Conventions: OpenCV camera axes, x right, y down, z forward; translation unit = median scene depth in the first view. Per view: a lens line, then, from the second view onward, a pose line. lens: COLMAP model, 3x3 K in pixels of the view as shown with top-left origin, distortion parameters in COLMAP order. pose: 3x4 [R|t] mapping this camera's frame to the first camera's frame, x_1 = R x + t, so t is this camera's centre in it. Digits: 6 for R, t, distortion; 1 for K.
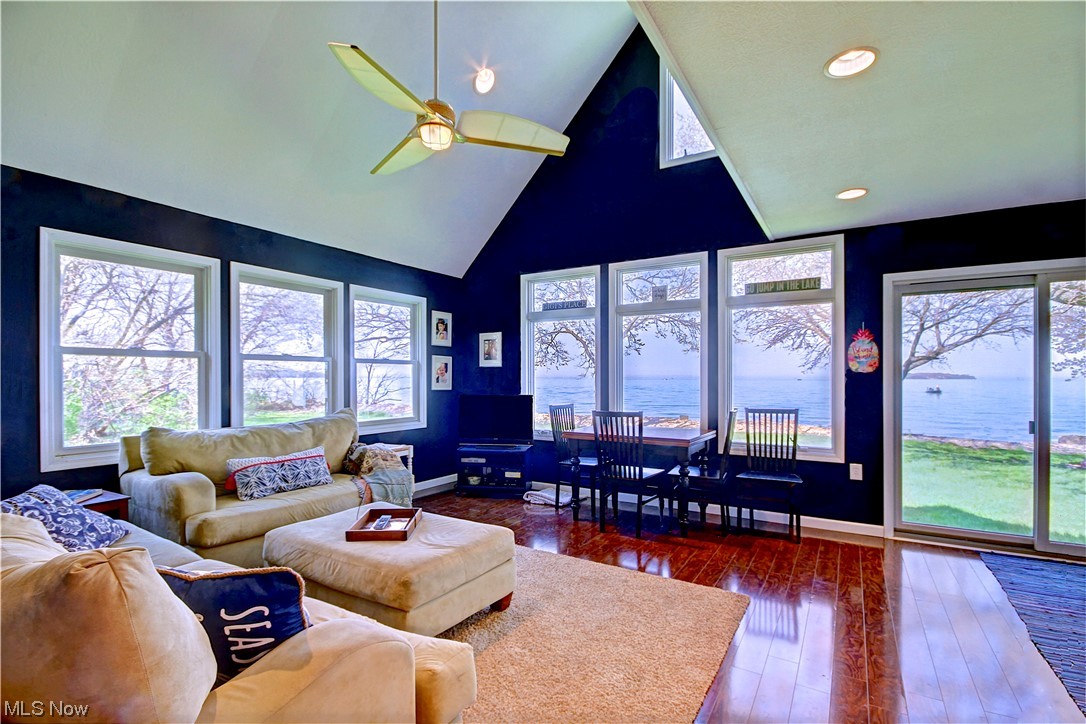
lens RADIAL K [[517.9, 0, 544.5], [0, 517.9, 379.3], [0, 0, 1]] dist [0.000230, 0.000015]
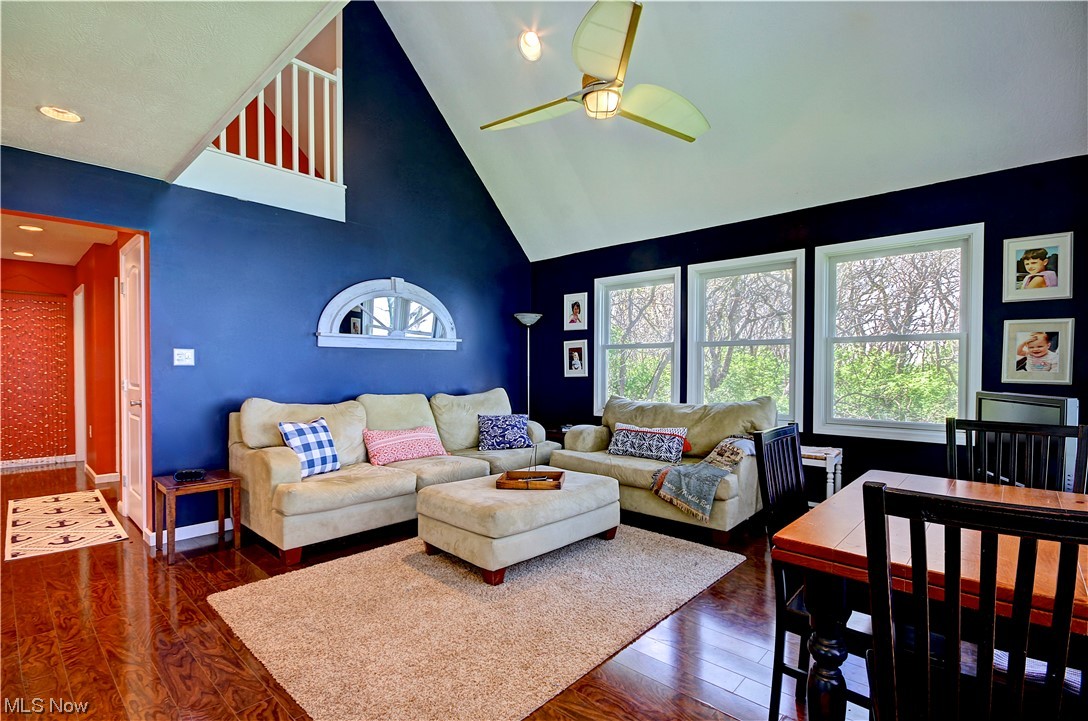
lens RADIAL K [[505.9, 0, 546.6], [0, 505.9, 374.2], [0, 0, 1]] dist [-0.000778, -0.000052]
pose [[-0.195995, 0.013056, -0.980518, 0.420989], [-0.003876, 0.999893, 0.014089, 0.006251], [0.980597, 0.006562, -0.195924, 0.627023]]
